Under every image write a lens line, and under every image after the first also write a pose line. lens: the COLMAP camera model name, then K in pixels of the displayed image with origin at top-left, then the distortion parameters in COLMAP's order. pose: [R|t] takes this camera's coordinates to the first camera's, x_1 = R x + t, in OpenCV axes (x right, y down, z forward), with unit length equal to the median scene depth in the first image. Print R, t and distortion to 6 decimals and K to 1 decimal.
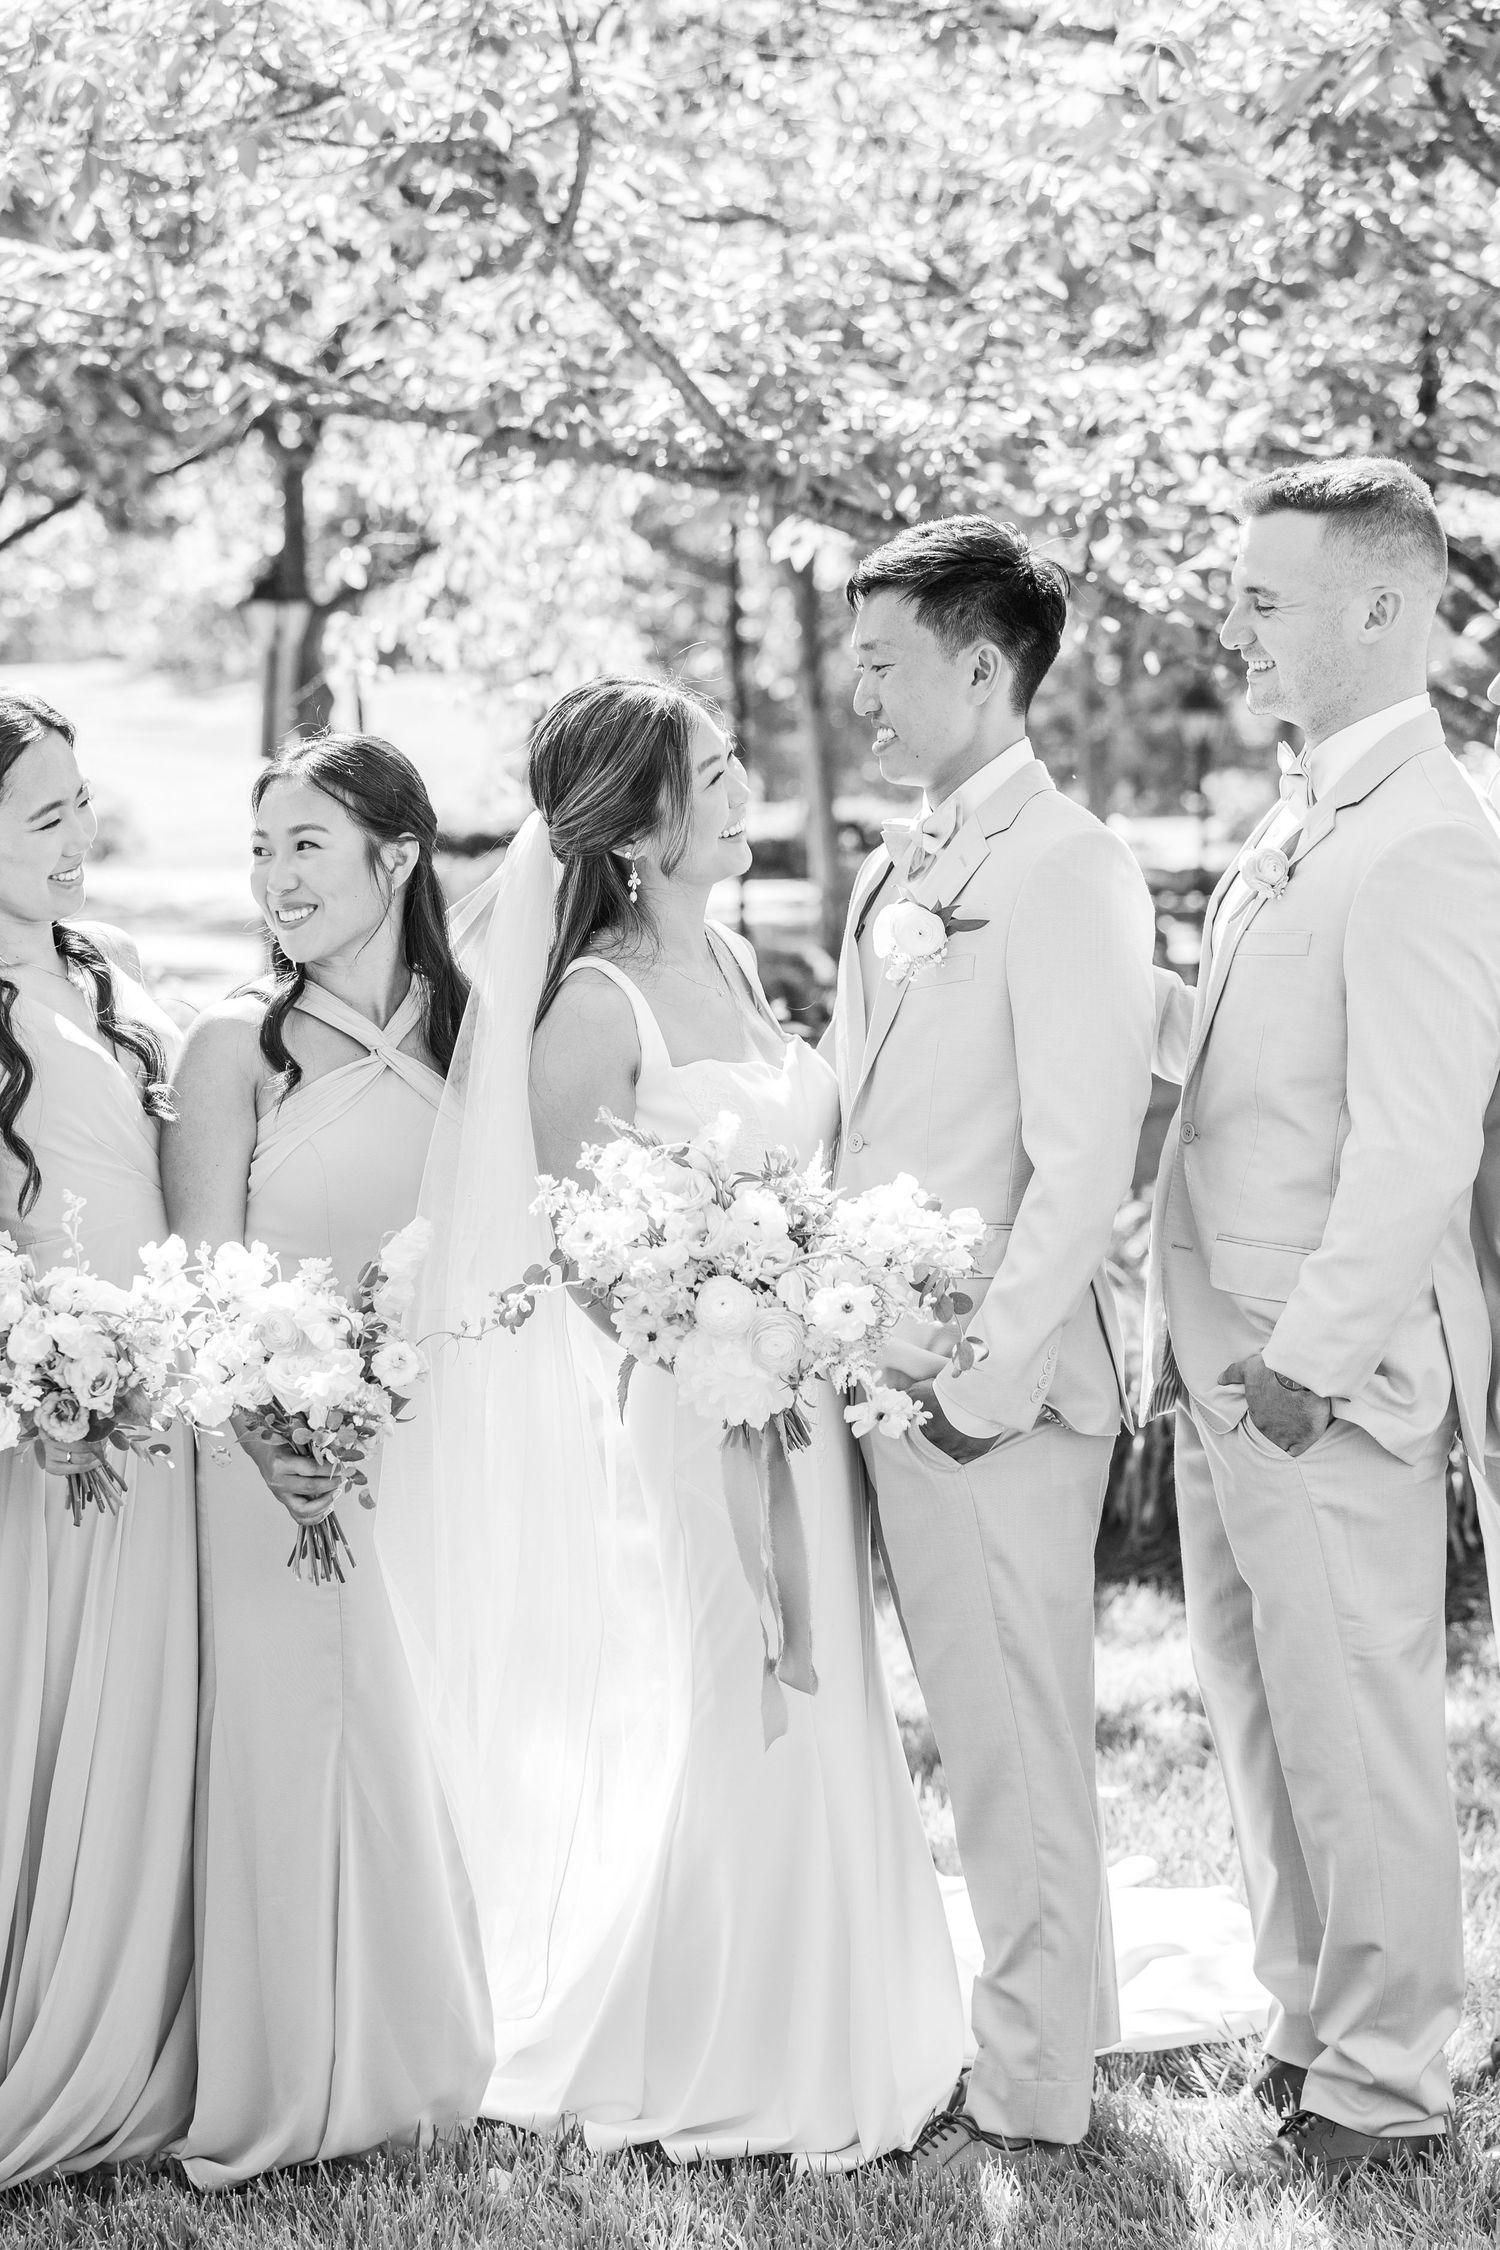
lens RADIAL K [[4721.8, 0, 754.5], [0, 4721.8, 1202.3], [0, 0, 1]] dist [0.003669, 0.336308]
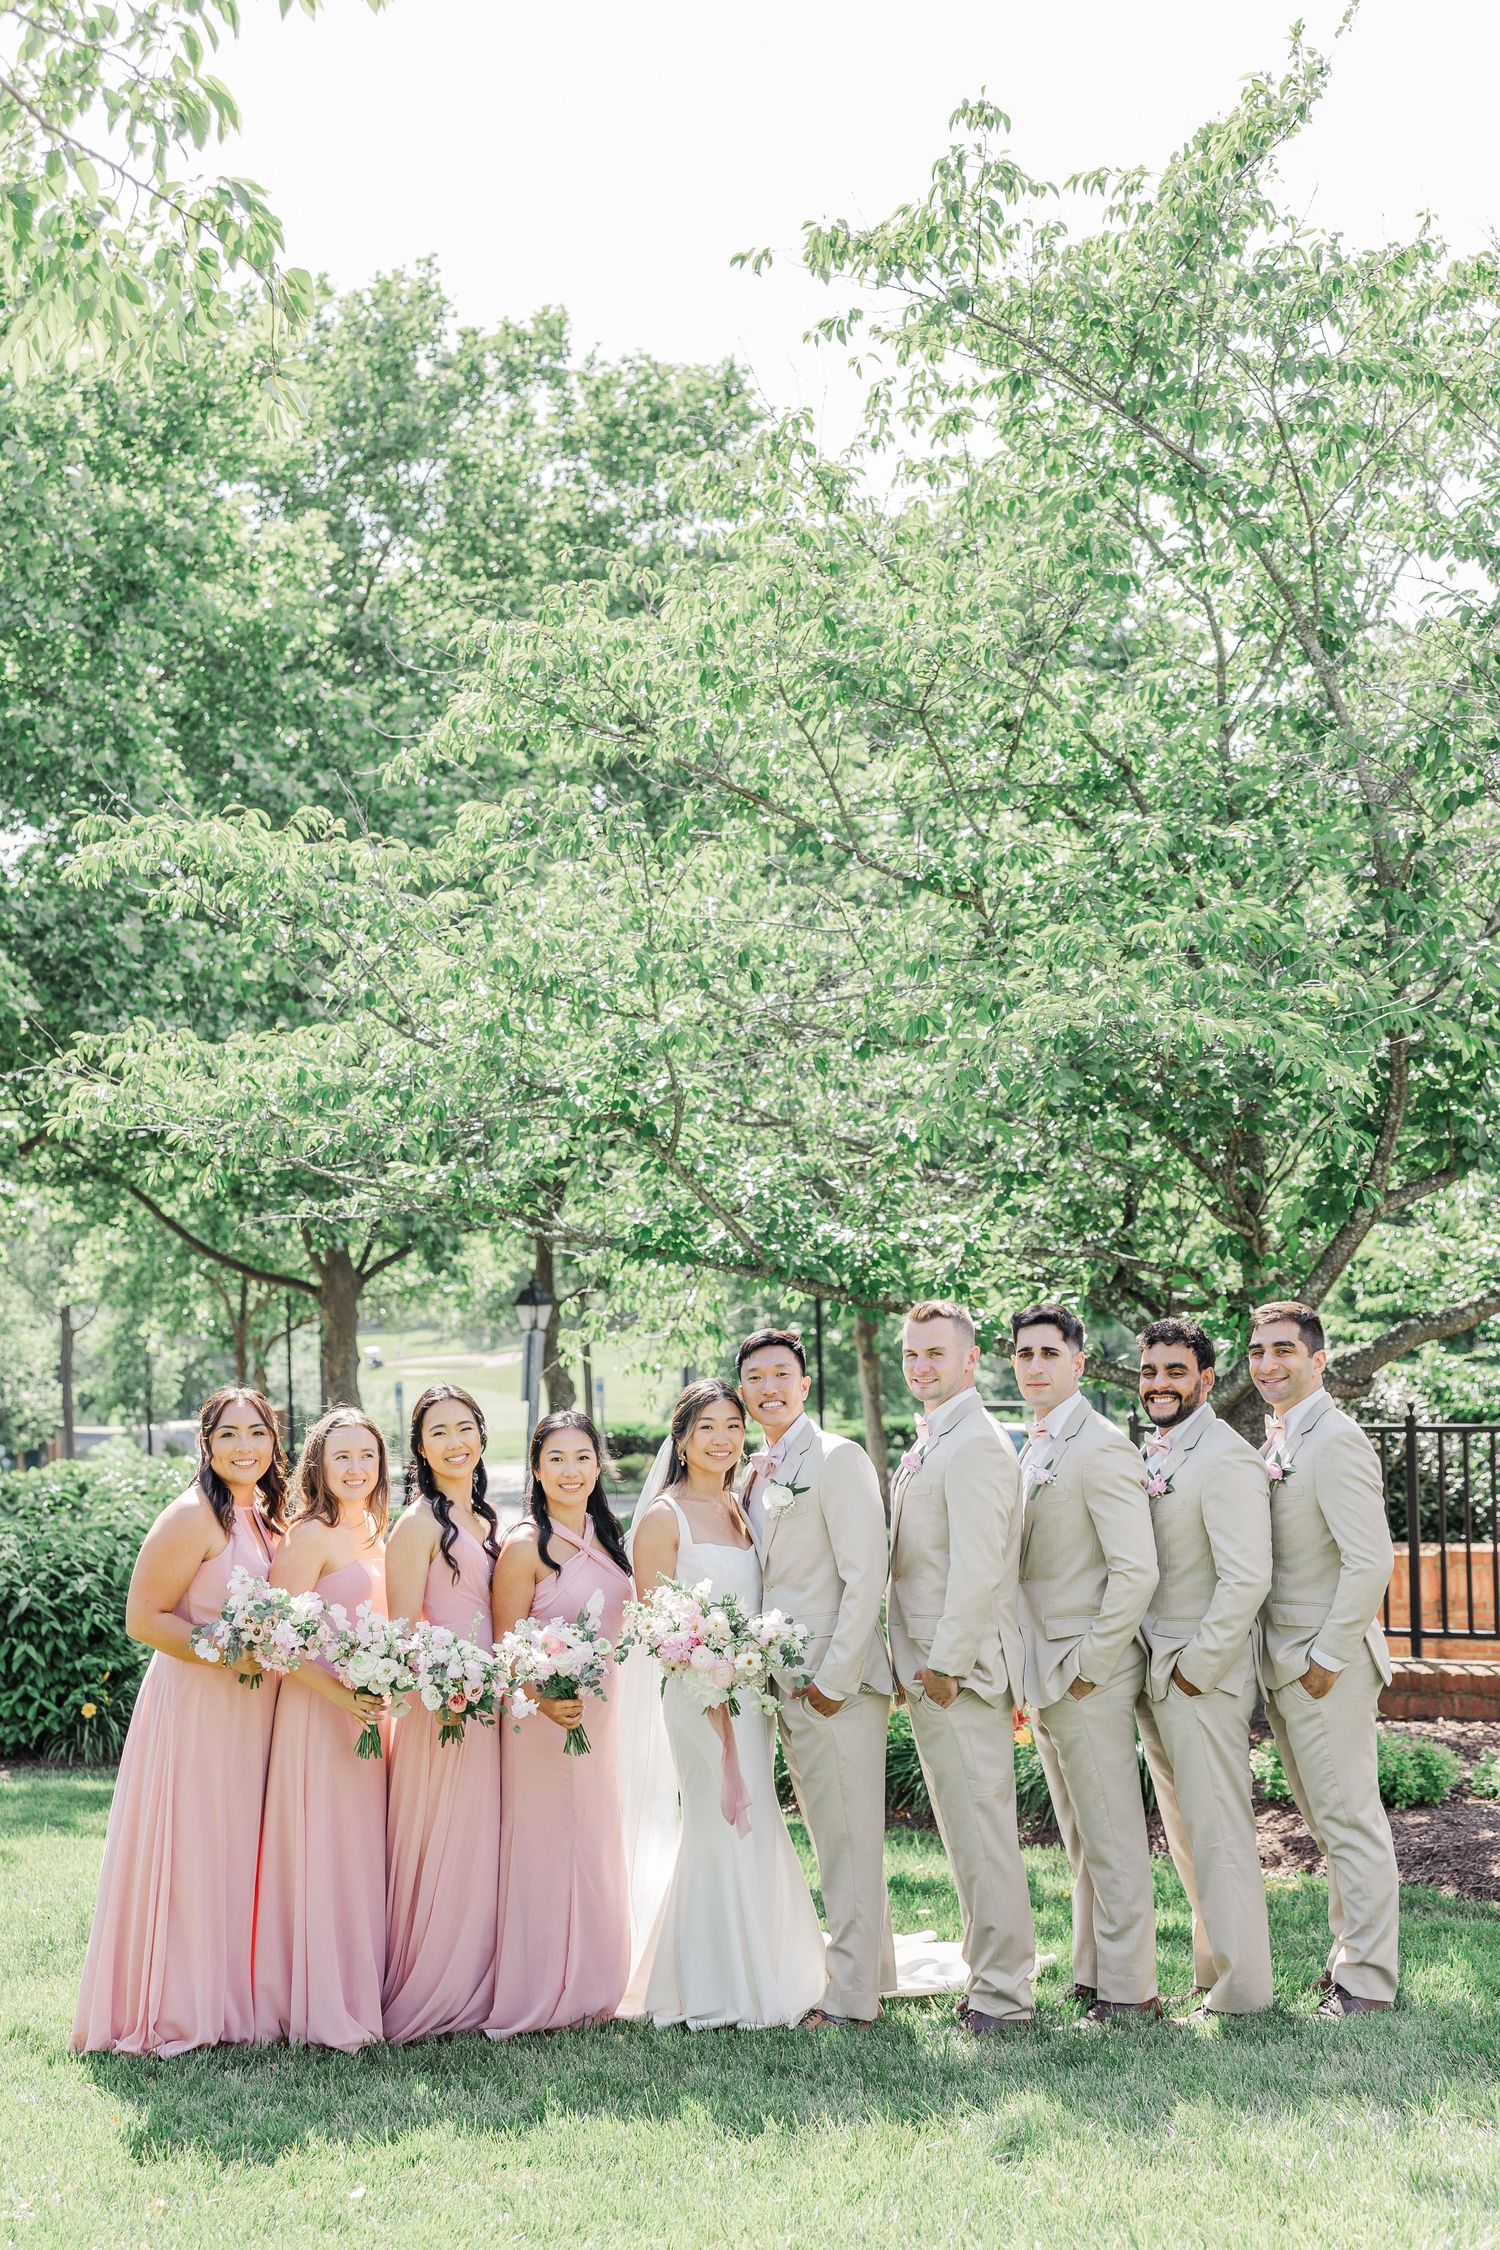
lens RADIAL K [[2935.7, 0, 658.1], [0, 2935.7, 1130.2], [0, 0, 1]] dist [-0.075182, 0.013408]
pose [[0.998226, -0.017608, -0.056881, 0.025966], [0.006963, 0.983240, -0.182183, 0.014281], [0.059136, 0.181464, 0.981618, -0.233712]]
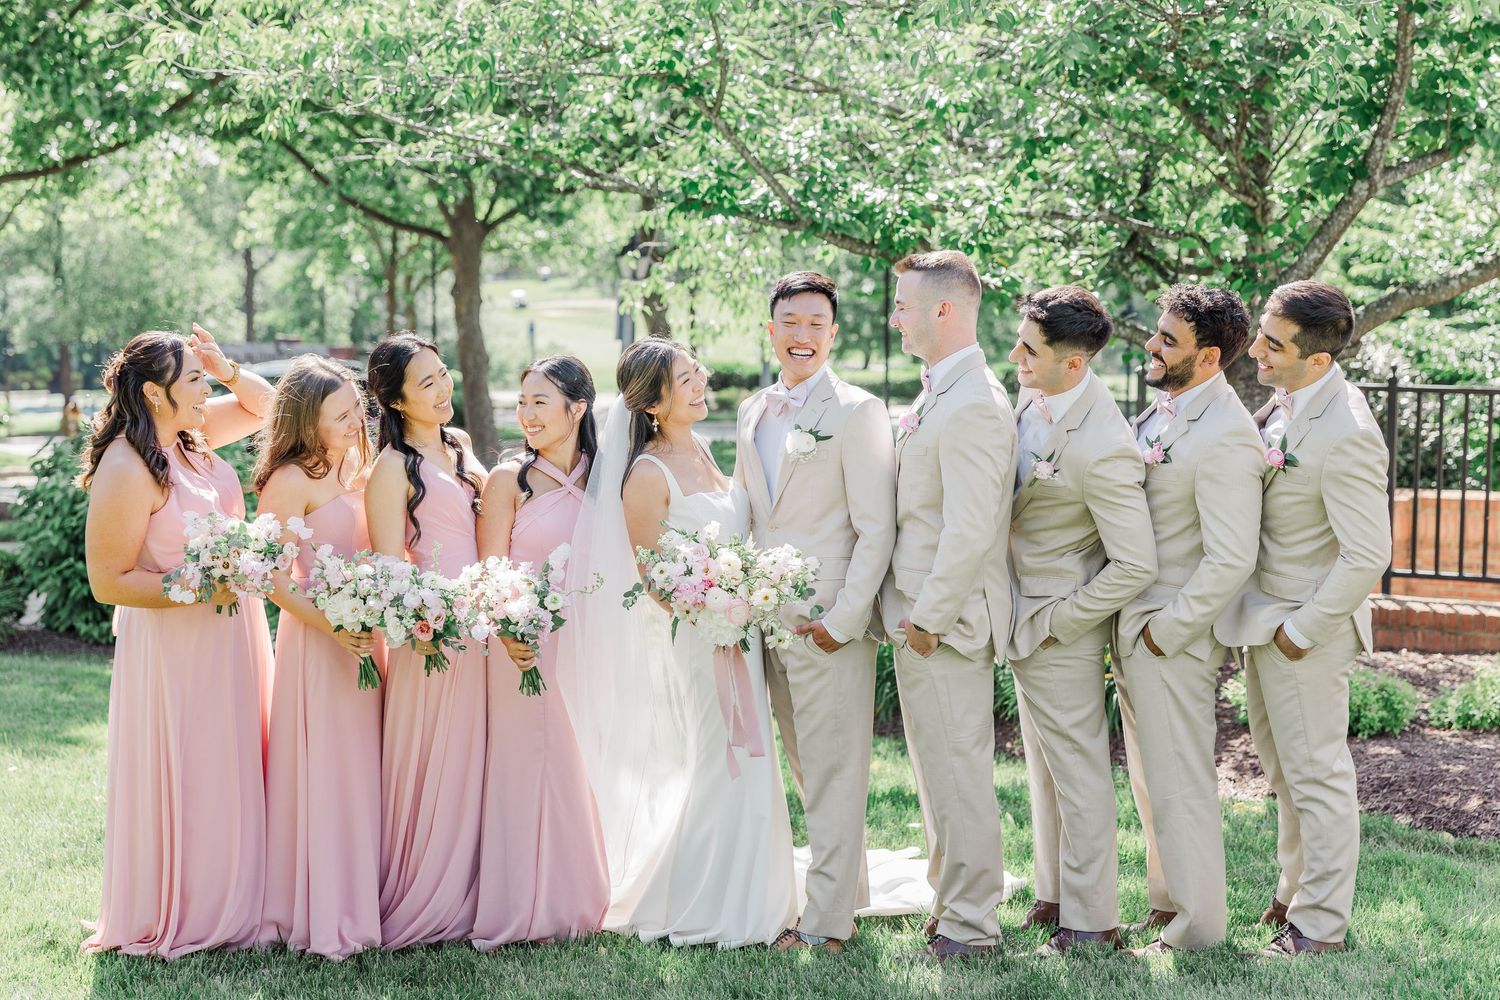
lens RADIAL K [[2512.0, 0, 750.0], [0, 2512.0, 500.0], [0, 0, 1]] dist [-0.008156, -0.055250]
pose [[0.998197, 0.019173, -0.056884, 0.043874], [-0.020803, 0.999386, -0.028195, 0.004651], [0.056308, 0.029328, 0.997983, -0.140541]]
